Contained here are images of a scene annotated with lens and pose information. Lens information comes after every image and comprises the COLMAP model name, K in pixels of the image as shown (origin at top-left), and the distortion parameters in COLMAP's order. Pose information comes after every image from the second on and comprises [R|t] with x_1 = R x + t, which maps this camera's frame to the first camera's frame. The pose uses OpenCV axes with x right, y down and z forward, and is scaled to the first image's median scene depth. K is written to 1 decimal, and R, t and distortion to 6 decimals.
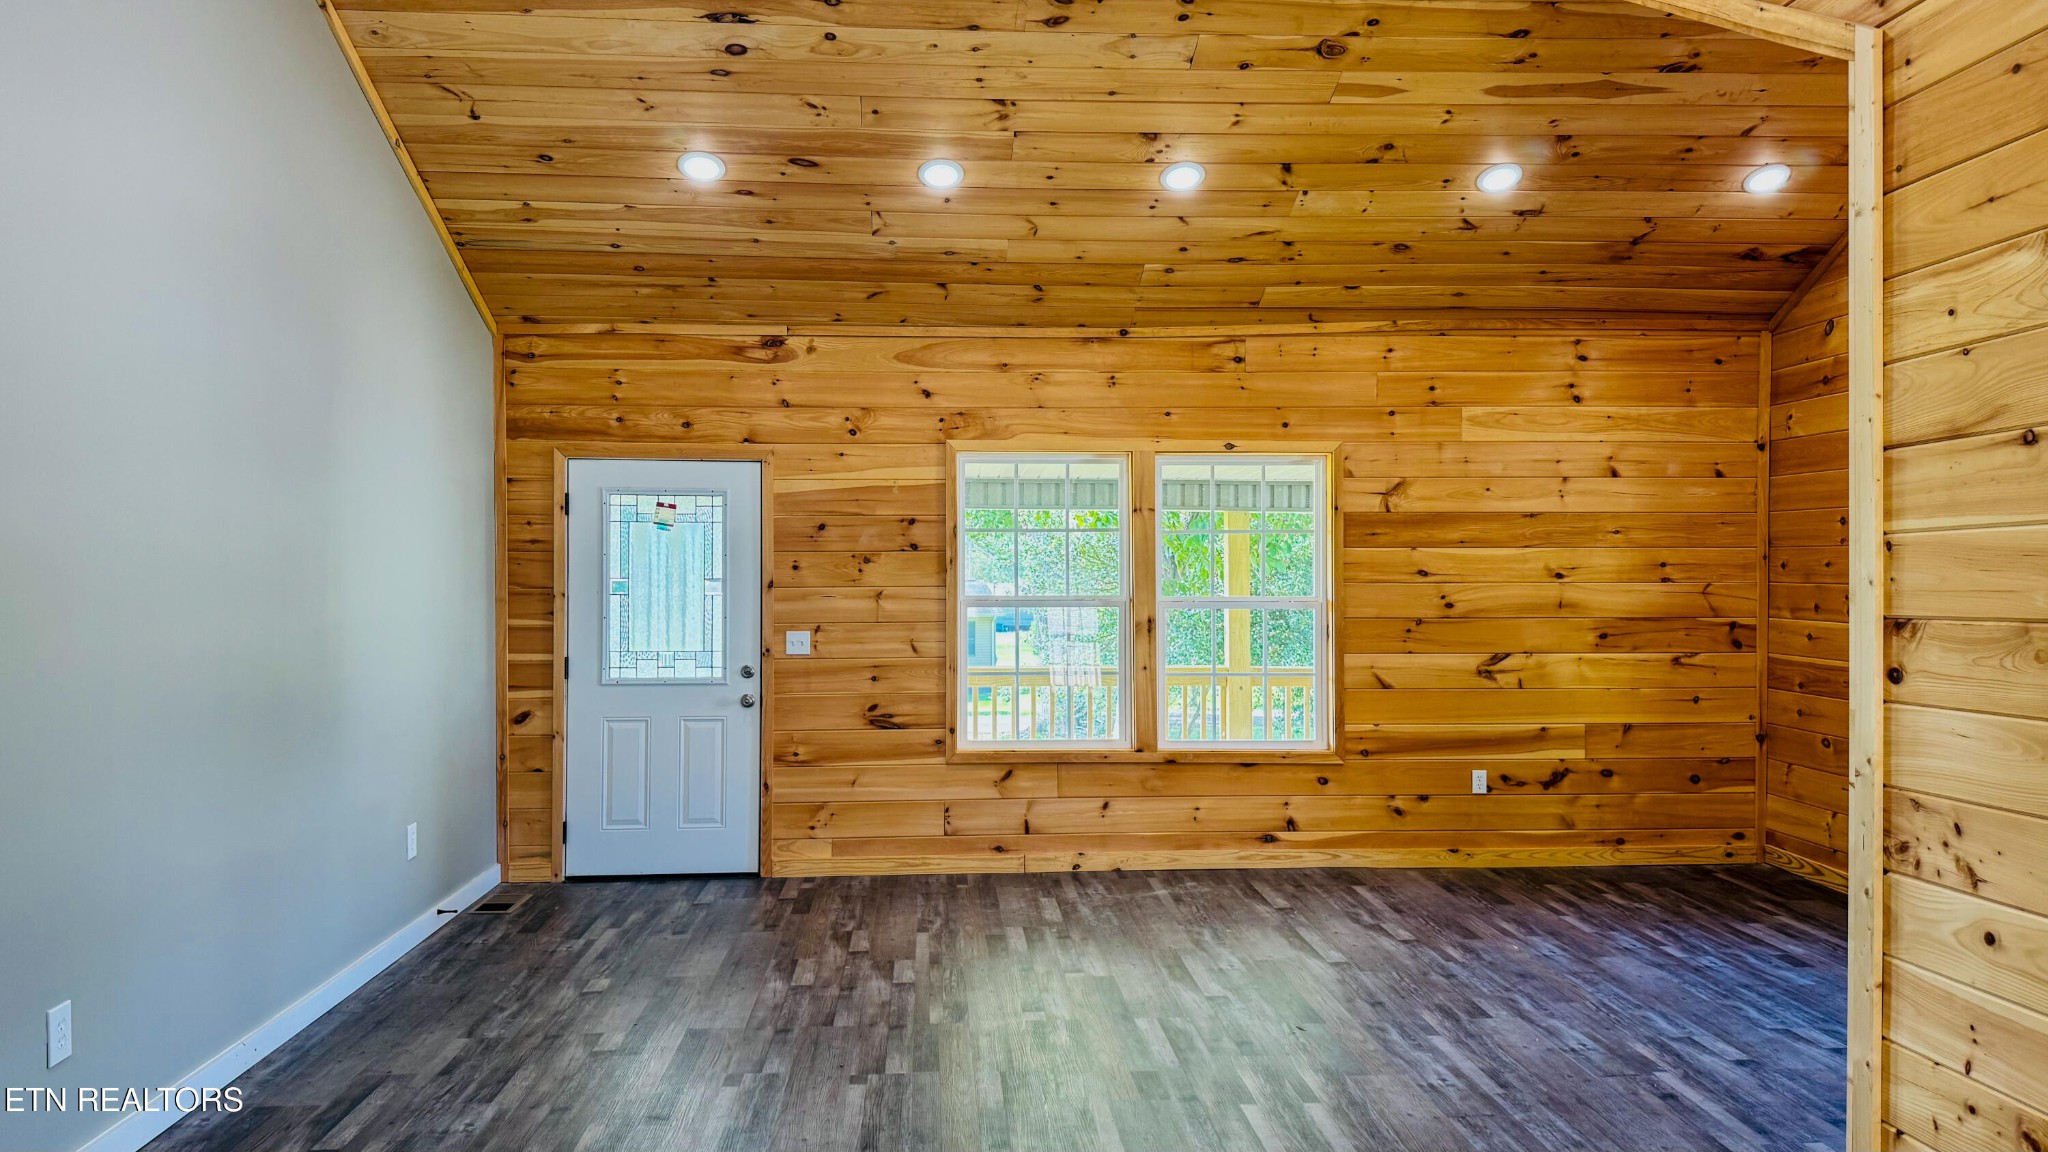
lens RADIAL K [[1409.3, 0, 1013.8], [0, 1409.3, 583.3], [0, 0, 1]] dist [0.128393, -0.203073]
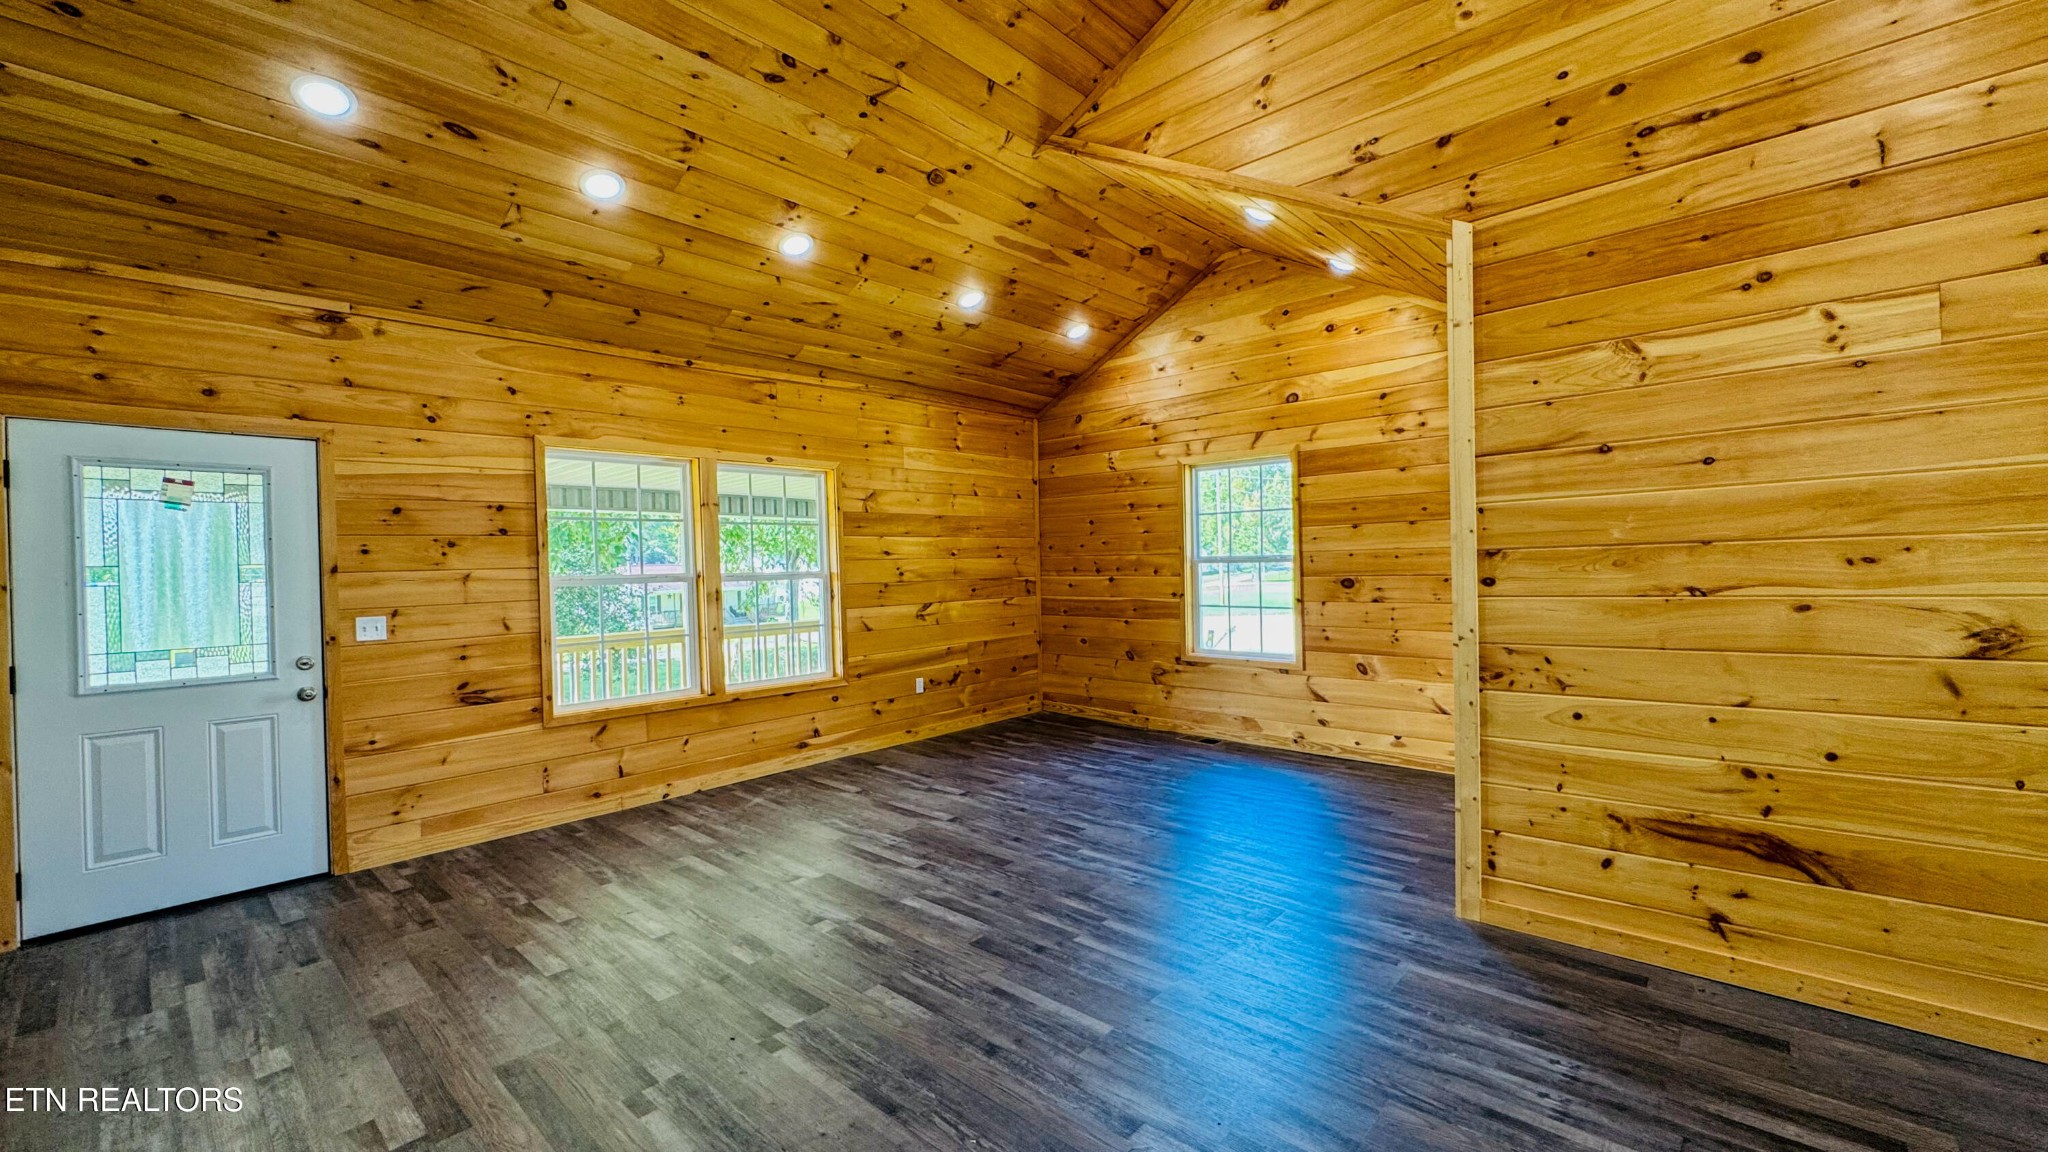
lens RADIAL K [[819.0, 0, 1019.3], [0, 819.0, 570.4], [0, 0, 1]] dist [-0.002366, -0.000626]
pose [[0.717318, -0.022457, 0.696384, -0.225243], [0.028079, 0.999600, 0.003312, 0.012566], [-0.696180, 0.017178, 0.717661, 0.281241]]
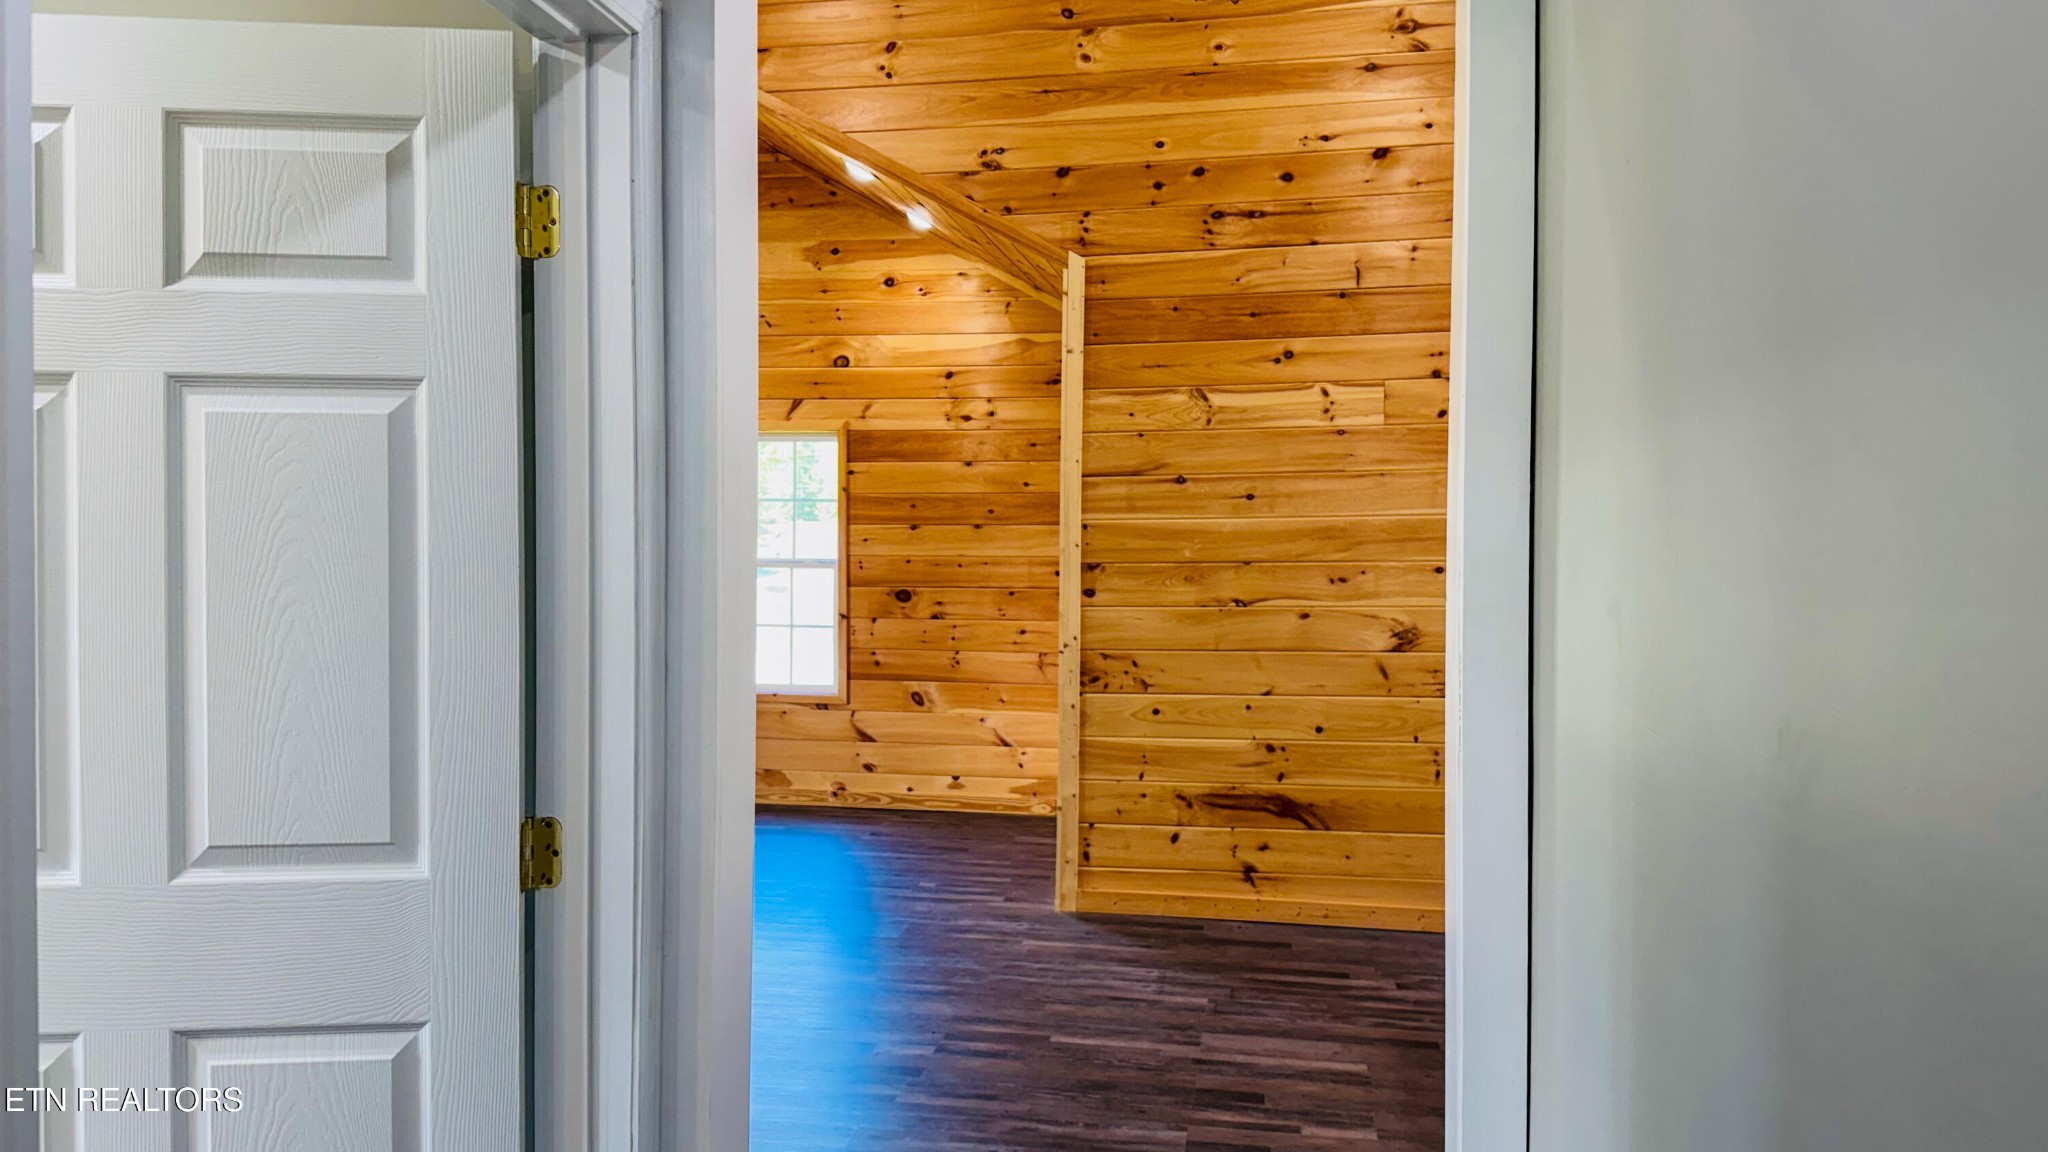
lens RADIAL K [[1503.5, 0, 1019.4], [0, 1503.5, 585.1], [0, 0, 1]] dist [0.154579, -0.216560]
pose [[0.235237, -0.015886, 0.971808, -0.595856], [0.000300, 0.999868, 0.016272, 0.008475], [-0.971938, -0.003537, 0.235211, 0.255406]]
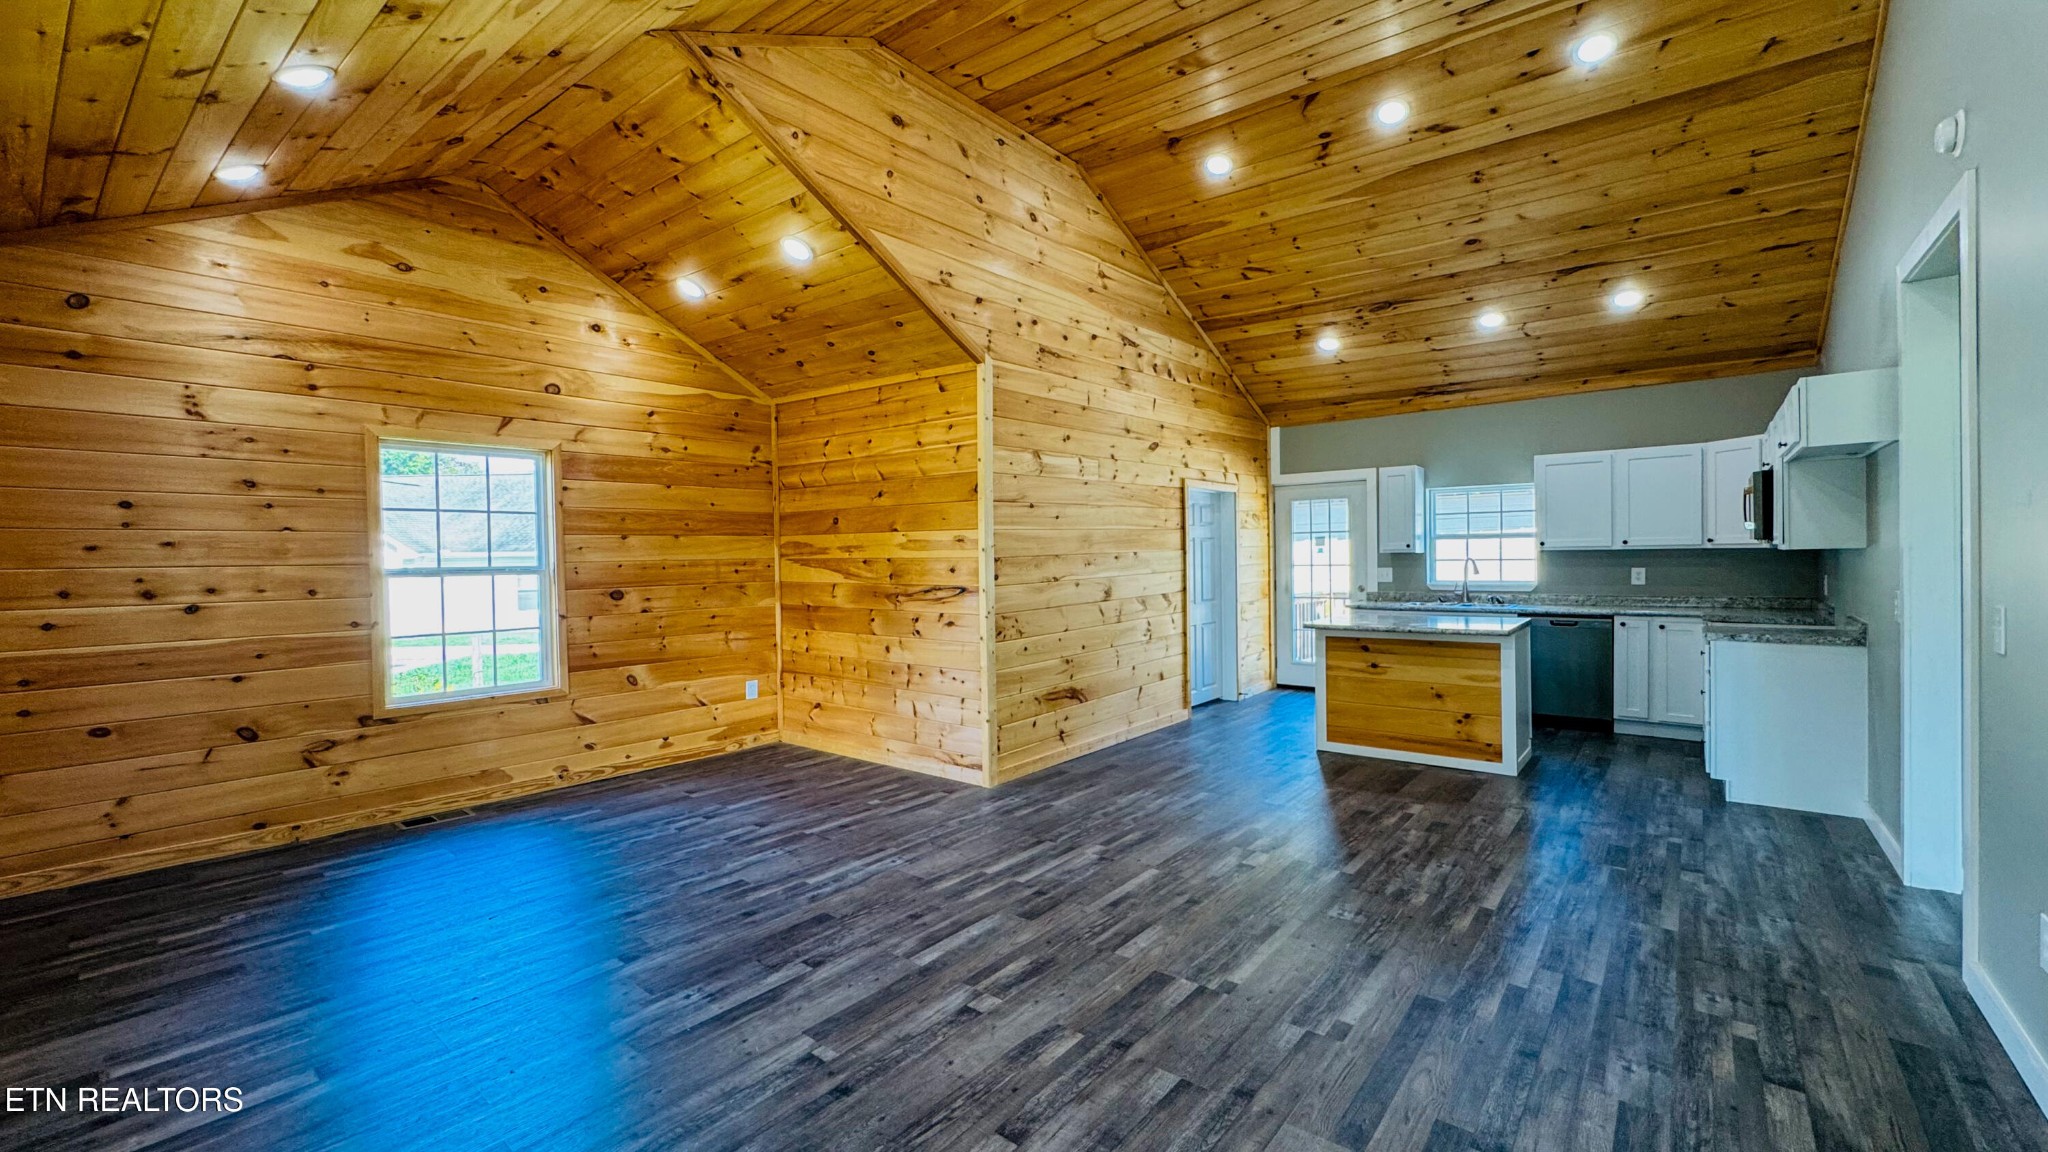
lens RADIAL K [[826.9, 0, 1019.9], [0, 826.9, 572.5], [0, 0, 1]] dist [0.000560, 0.000029]
pose [[-0.730760, 0.000841, 0.682634, -0.257740], [0.025299, 0.999346, 0.025852, 0.004441], [-0.682166, 0.036161, -0.730303, 0.942218]]
